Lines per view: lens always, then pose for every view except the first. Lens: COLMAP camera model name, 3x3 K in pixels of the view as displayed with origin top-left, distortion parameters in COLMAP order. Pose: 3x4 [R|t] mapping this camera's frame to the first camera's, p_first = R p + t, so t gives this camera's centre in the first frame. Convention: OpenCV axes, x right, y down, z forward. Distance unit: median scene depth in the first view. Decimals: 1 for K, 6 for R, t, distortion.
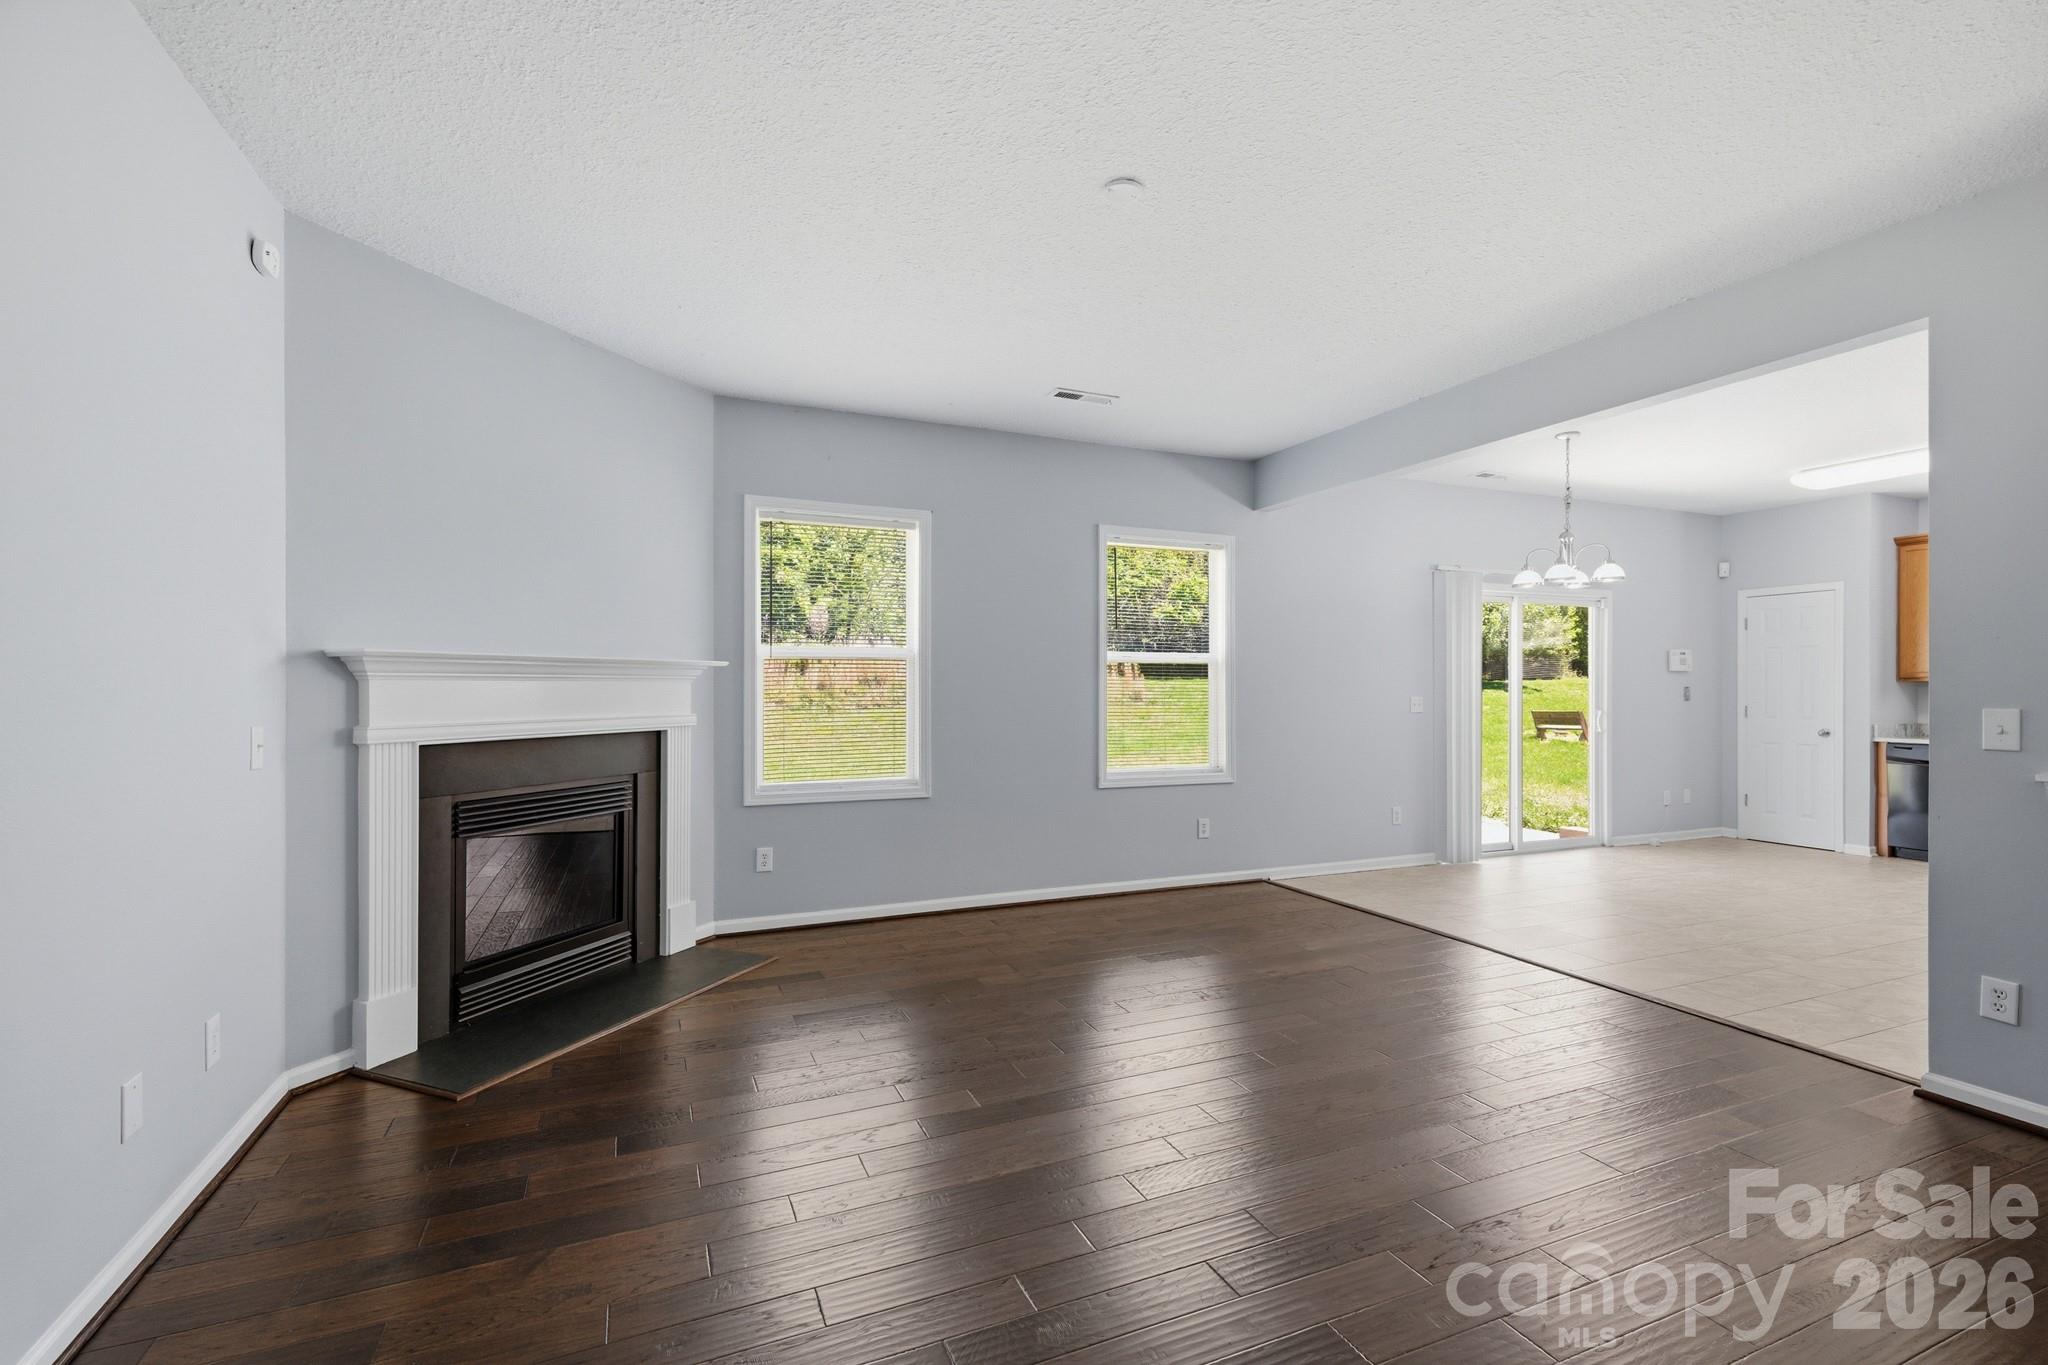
lens RADIAL K [[901.9, 0, 1023.1], [0, 901.9, 685.5], [0, 0, 1]] dist [0.012260, -0.003974]
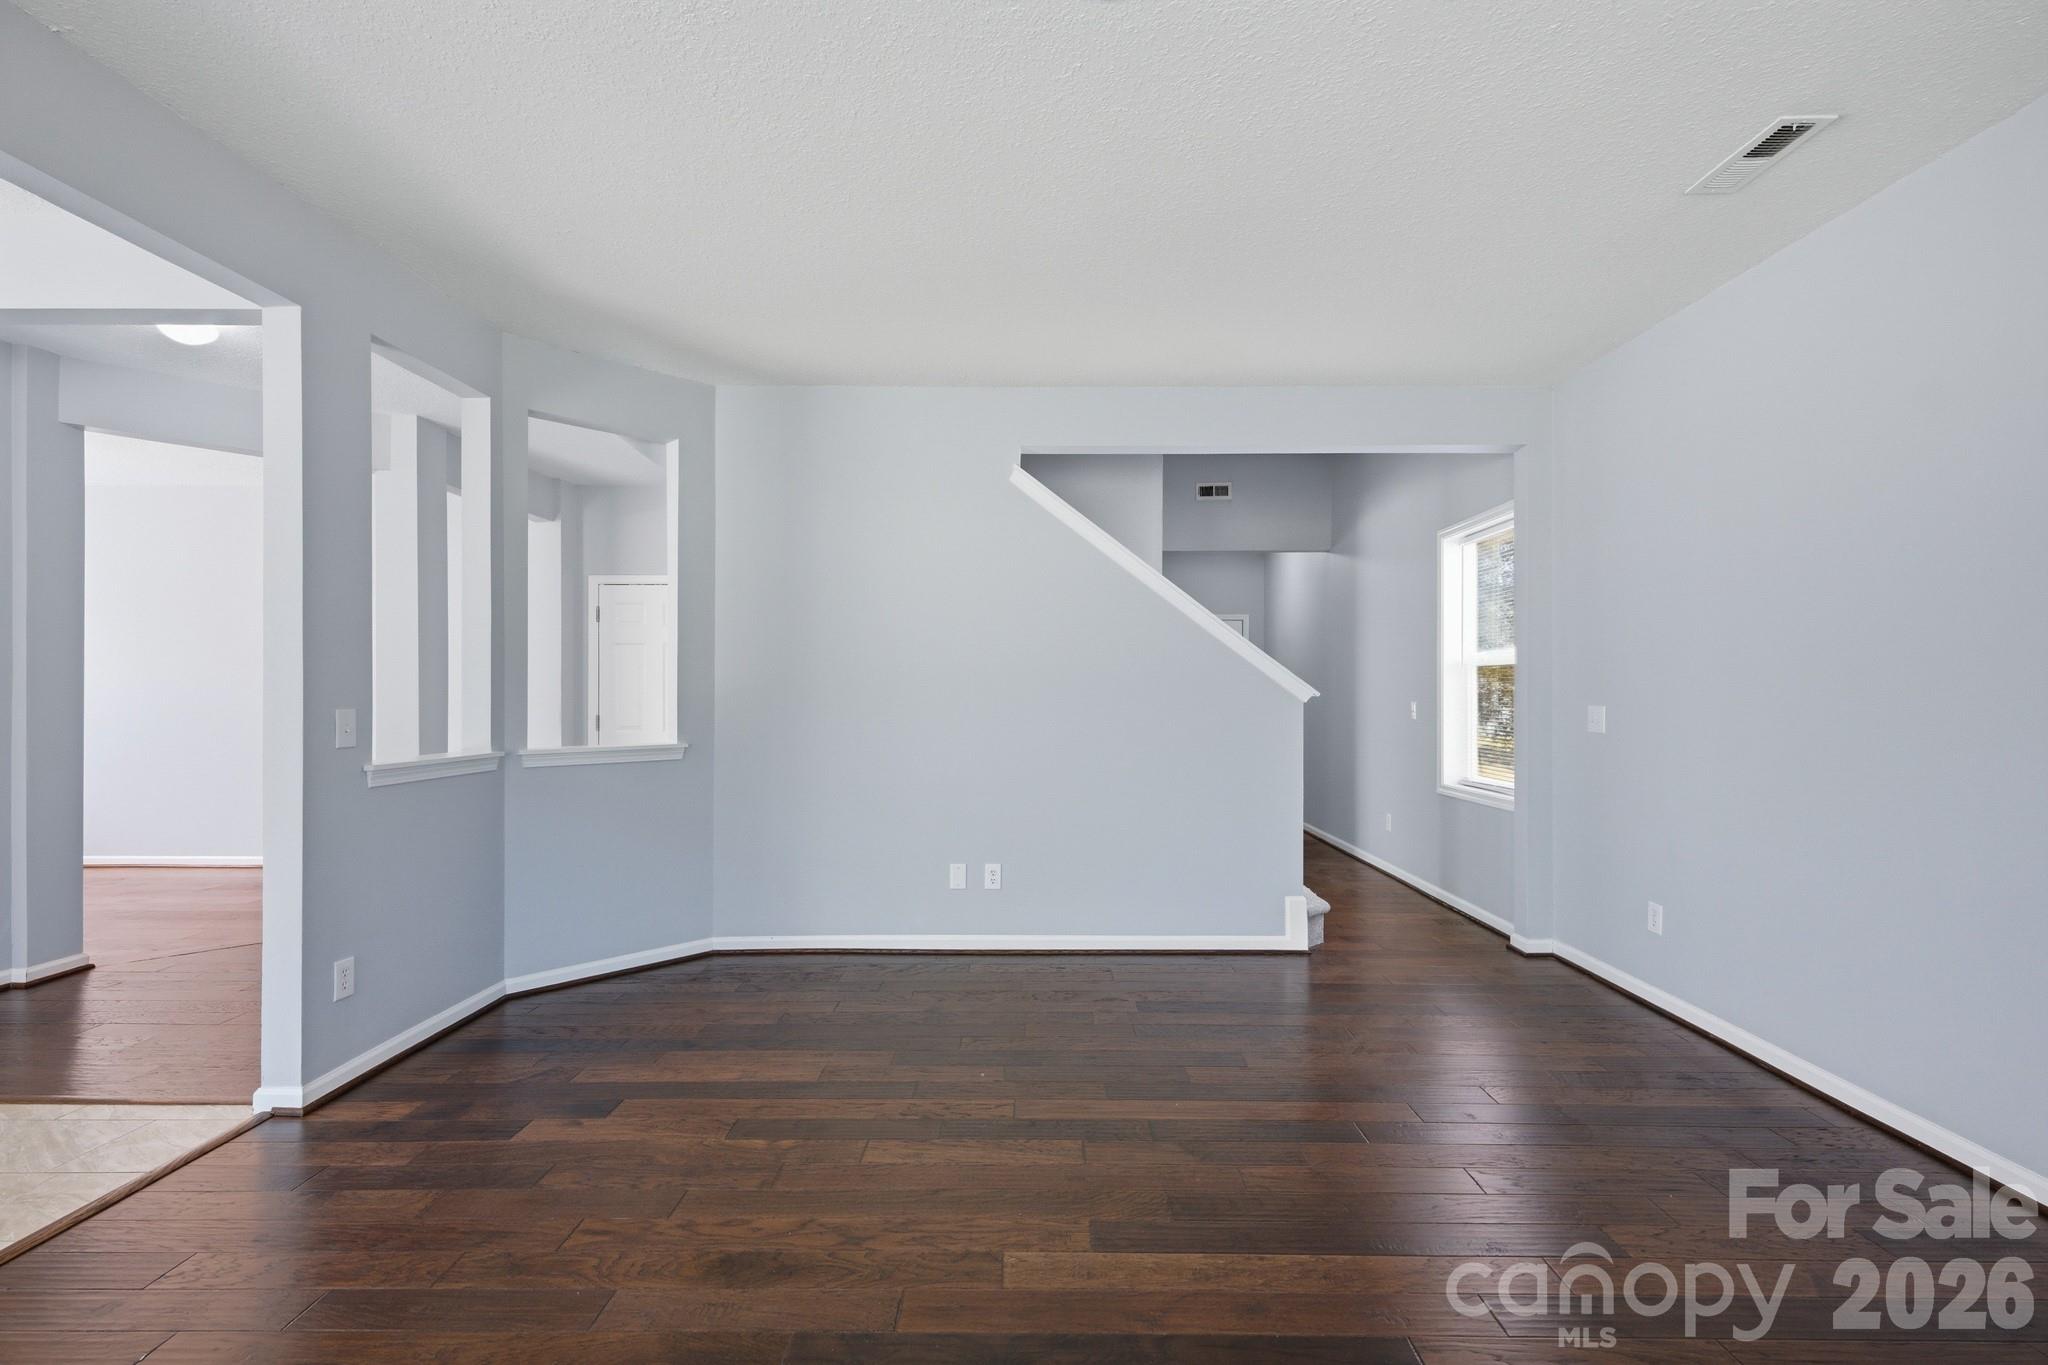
lens RADIAL K [[901.9, 0, 1031.7], [0, 901.9, 678.7], [0, 0, 1]] dist [0.012260, -0.003974]
pose [[-0.920929, 0.004672, 0.389702, -0.039770], [-0.002118, 0.999853, -0.016990, 0.002841], [-0.389724, -0.016472, -0.920784, 0.685349]]
